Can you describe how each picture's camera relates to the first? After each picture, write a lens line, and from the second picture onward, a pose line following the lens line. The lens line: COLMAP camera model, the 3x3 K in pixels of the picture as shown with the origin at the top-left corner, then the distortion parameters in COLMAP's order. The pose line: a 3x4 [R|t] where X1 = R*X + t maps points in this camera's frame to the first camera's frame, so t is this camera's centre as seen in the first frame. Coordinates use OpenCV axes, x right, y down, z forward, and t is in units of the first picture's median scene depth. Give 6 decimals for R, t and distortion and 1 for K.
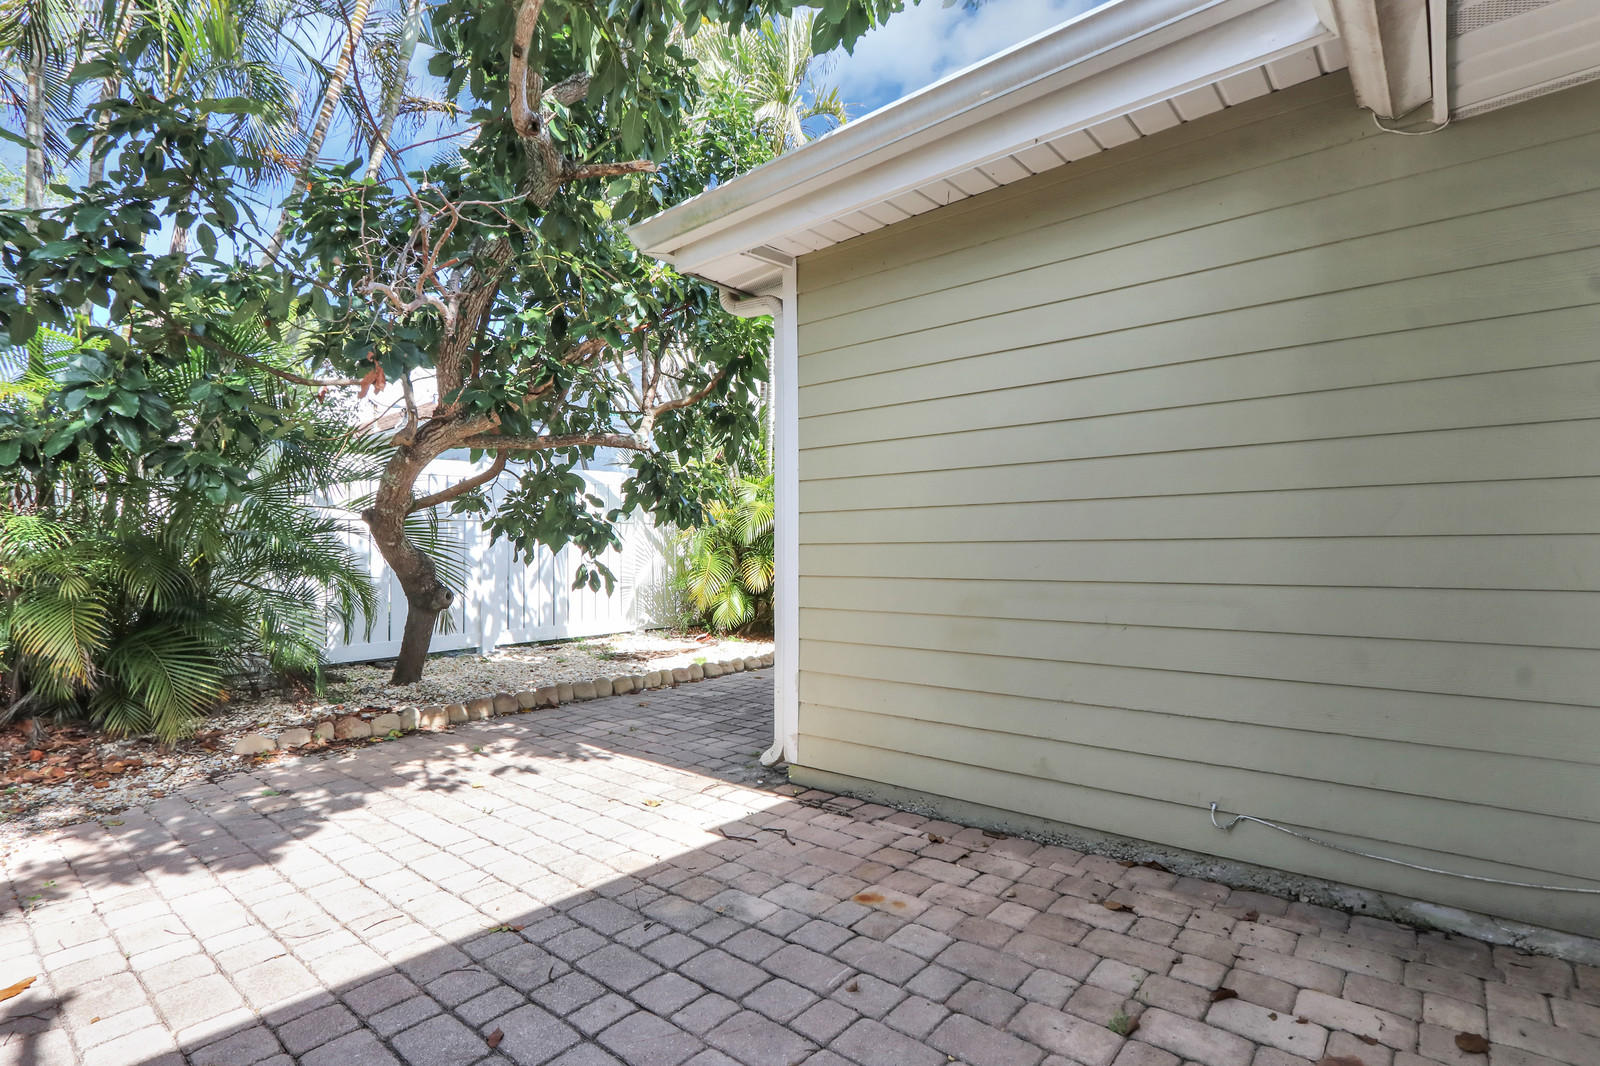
lens RADIAL K [[767.7, 0, 775.7], [0, 767.7, 553.9], [0, 0, 1]] dist [-0.015491, 0.001058]
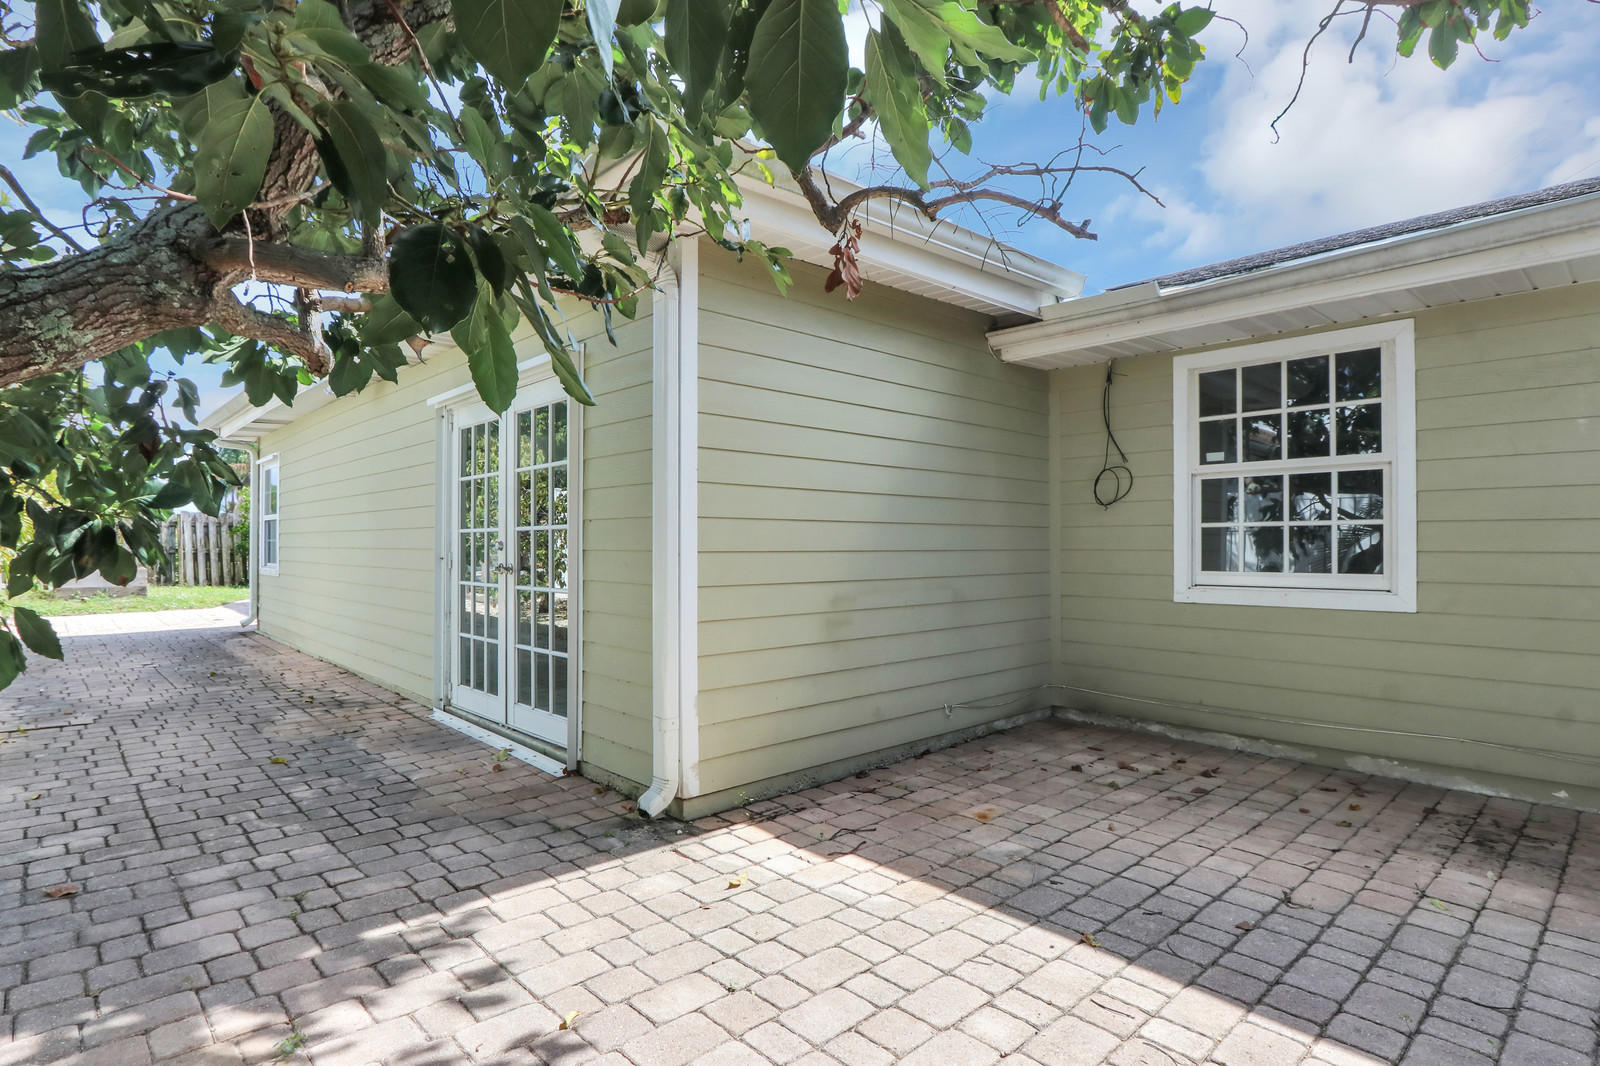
lens RADIAL K [[797.5, 0, 797.0], [0, 797.5, 550.4], [0, 0, 1]] dist [-0.026116, -0.000690]
pose [[0.135749, -0.000342, 0.990743, -1.086727], [-0.002031, 0.999998, 0.000624, -0.017979], [-0.990741, -0.002097, 0.135748, 0.936346]]
